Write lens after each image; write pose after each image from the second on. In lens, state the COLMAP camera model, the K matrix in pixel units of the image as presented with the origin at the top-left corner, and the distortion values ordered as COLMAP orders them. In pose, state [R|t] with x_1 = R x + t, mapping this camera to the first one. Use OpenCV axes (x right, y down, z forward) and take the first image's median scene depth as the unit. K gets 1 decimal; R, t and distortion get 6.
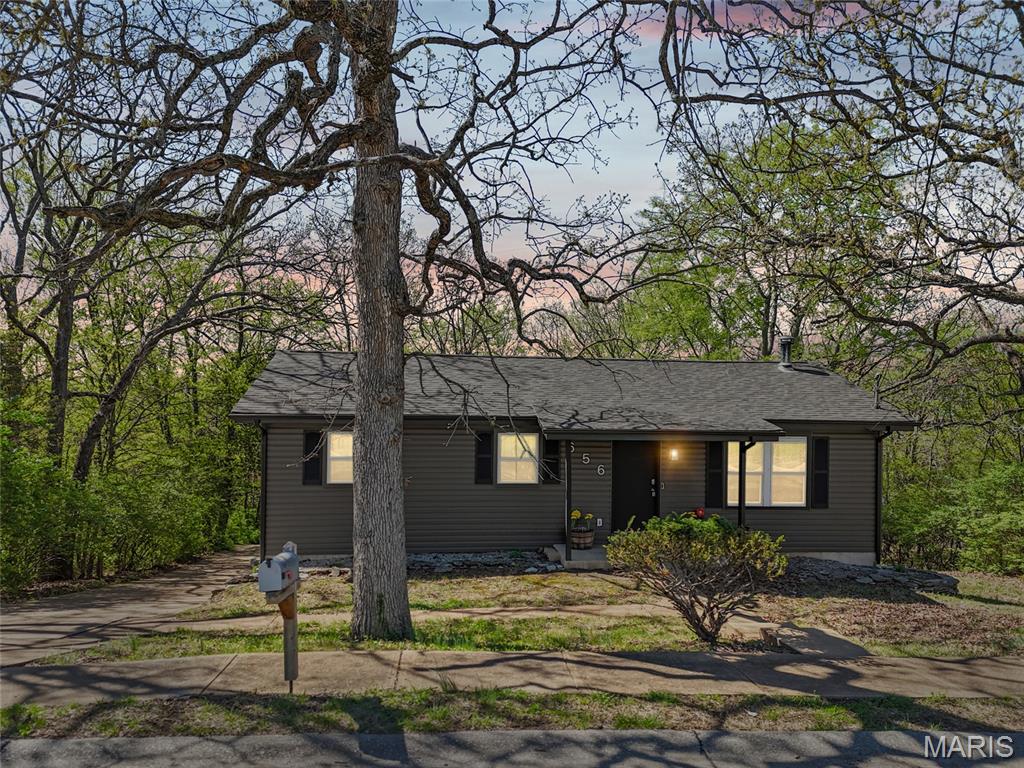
lens RADIAL K [[704.1, 0, 511.6], [0, 704.1, 406.4], [0, 0, 1]] dist [0.072229, -0.000145]
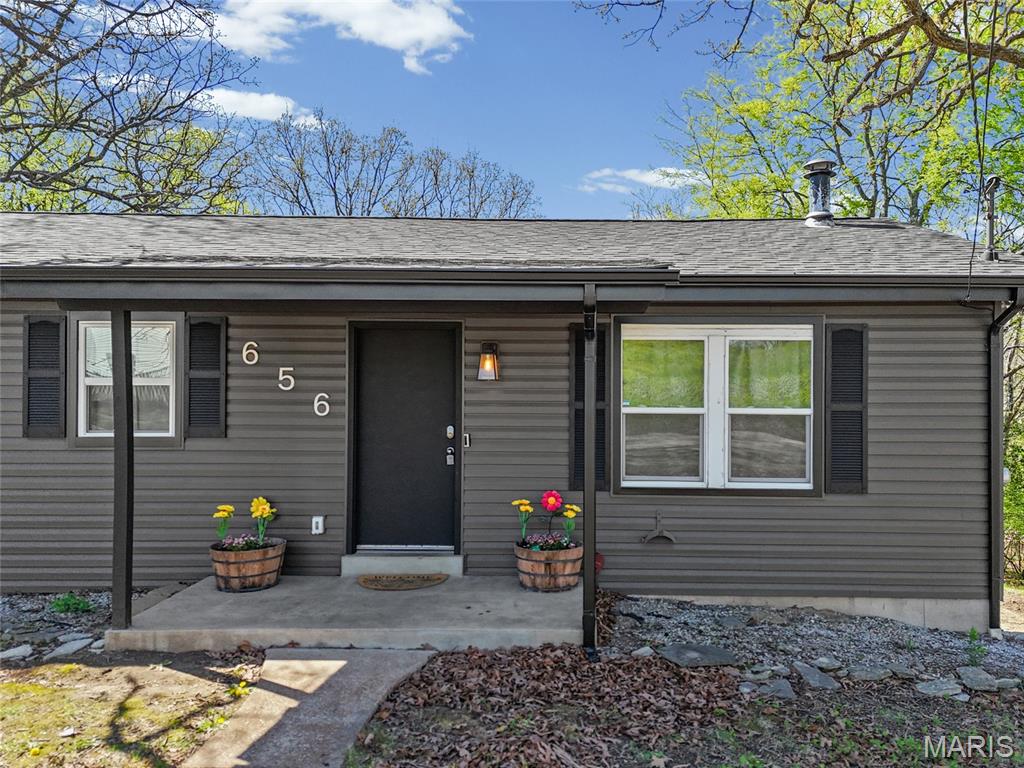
lens RADIAL K [[713.2, 0, 565.9], [0, 713.2, 385.7], [0, 0, 1]] dist [0.075185, -0.057055]
pose [[0.991882, -0.012687, -0.126529, 0.333456], [0.010907, 0.999832, -0.014752, 0.086351], [0.126695, 0.013252, 0.991853, 0.574991]]
